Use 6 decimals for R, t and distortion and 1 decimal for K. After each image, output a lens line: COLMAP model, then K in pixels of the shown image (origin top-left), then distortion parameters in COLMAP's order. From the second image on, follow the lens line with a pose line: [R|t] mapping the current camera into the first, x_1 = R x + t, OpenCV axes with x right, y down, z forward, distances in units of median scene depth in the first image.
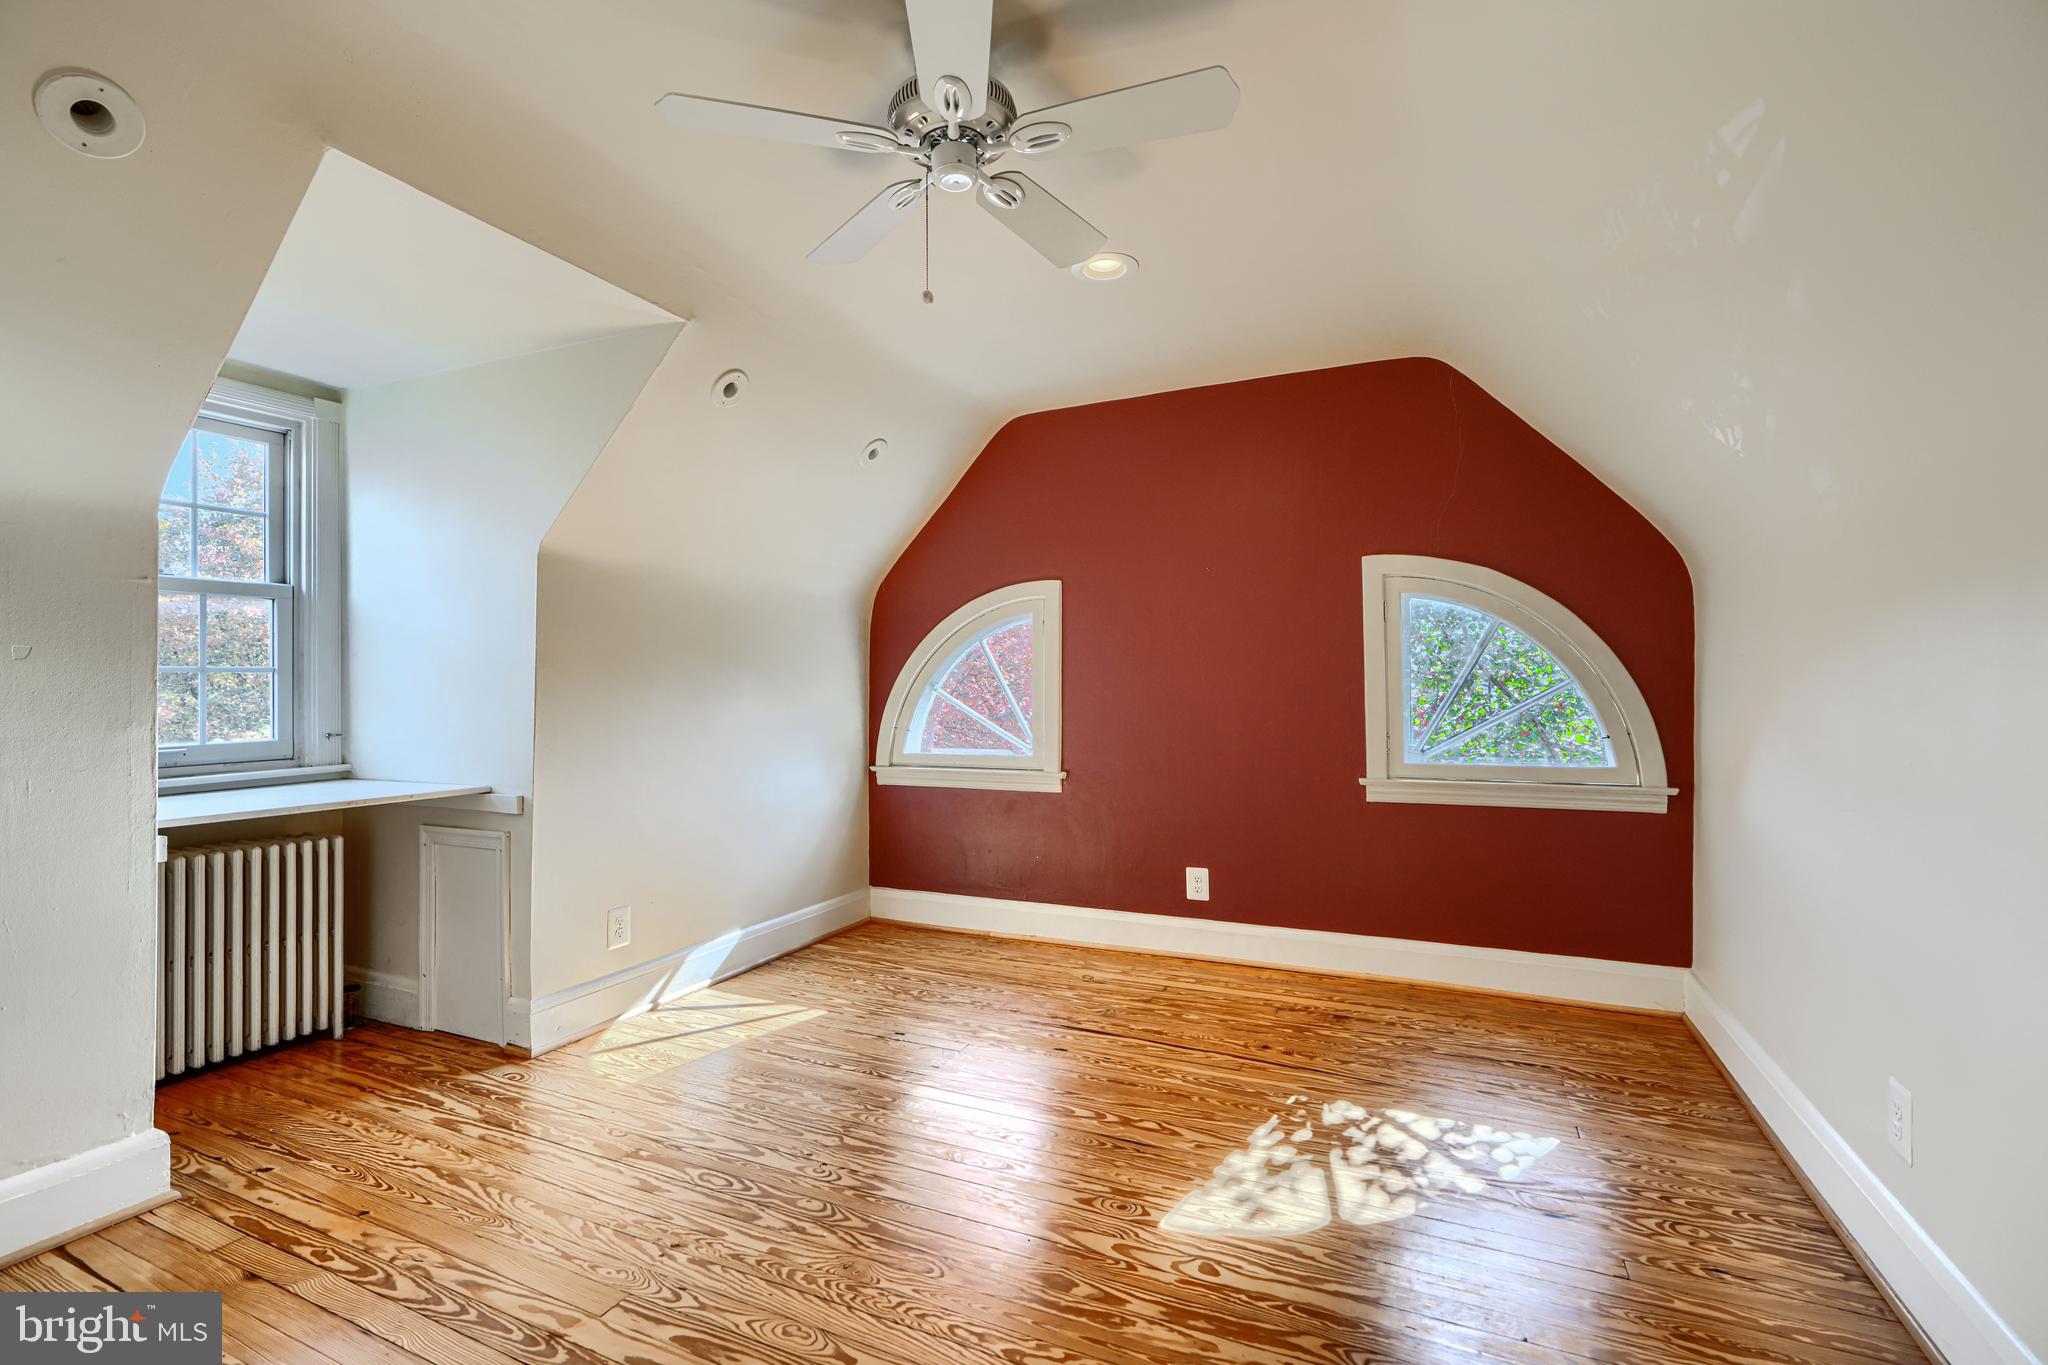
lens RADIAL K [[928.1, 0, 1015.6], [0, 928.1, 688.3], [0, 0, 1]] dist [0.010394, 0.000267]
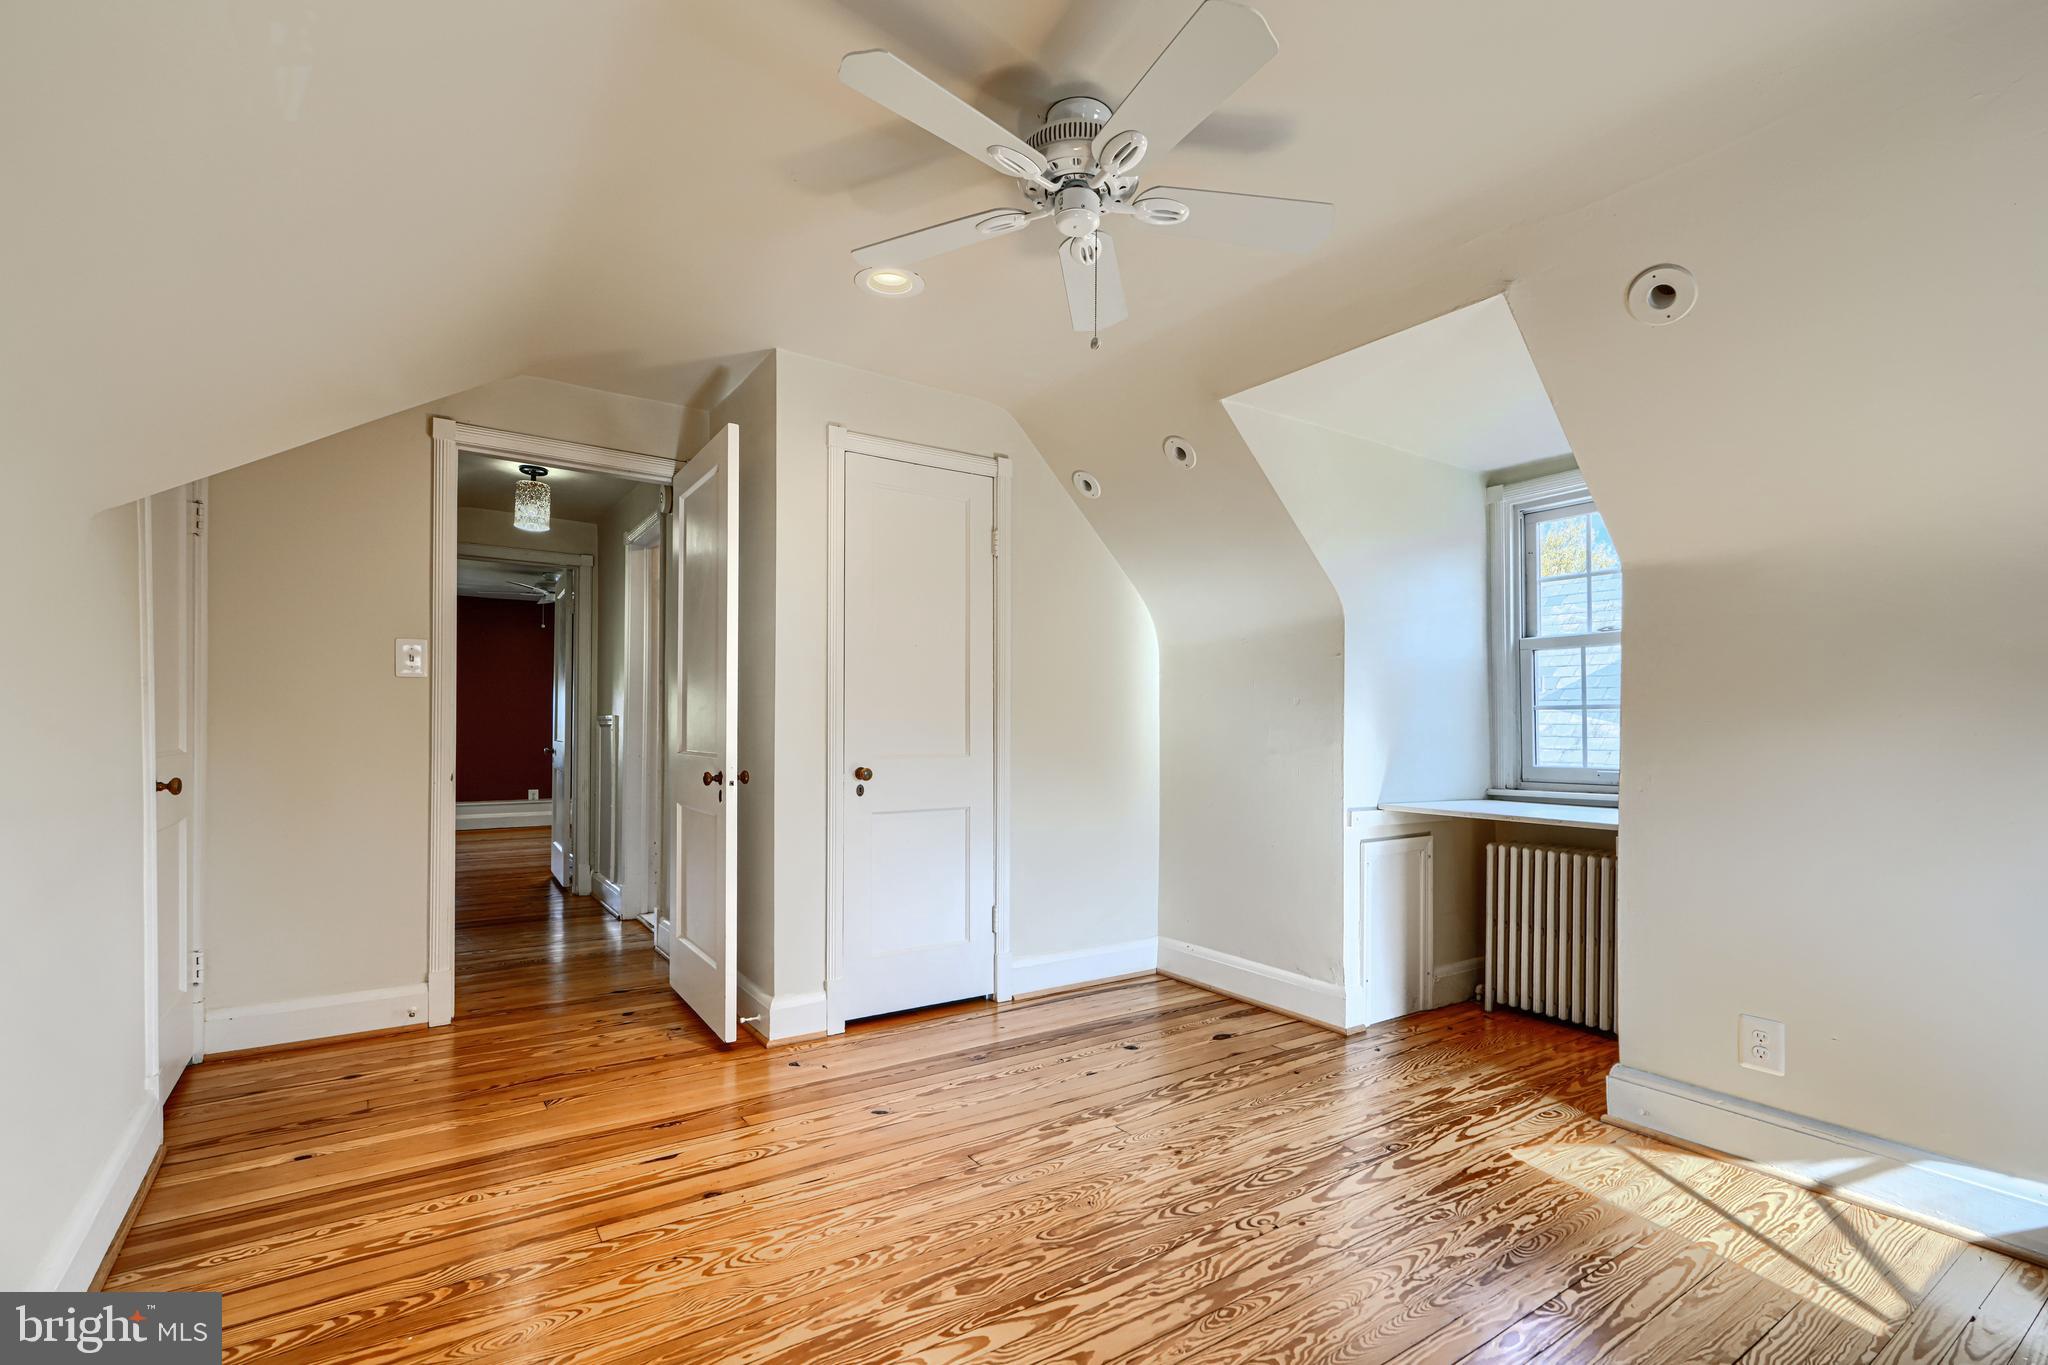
lens RADIAL K [[928.1, 0, 1015.6], [0, 928.1, 688.3], [0, 0, 1]] dist [0.010394, 0.000267]
pose [[-0.514994, -0.035545, -0.856456, 0.785671], [0.001002, 0.999114, -0.042068, 0.013661], [0.857193, -0.022523, -0.514503, 1.340005]]
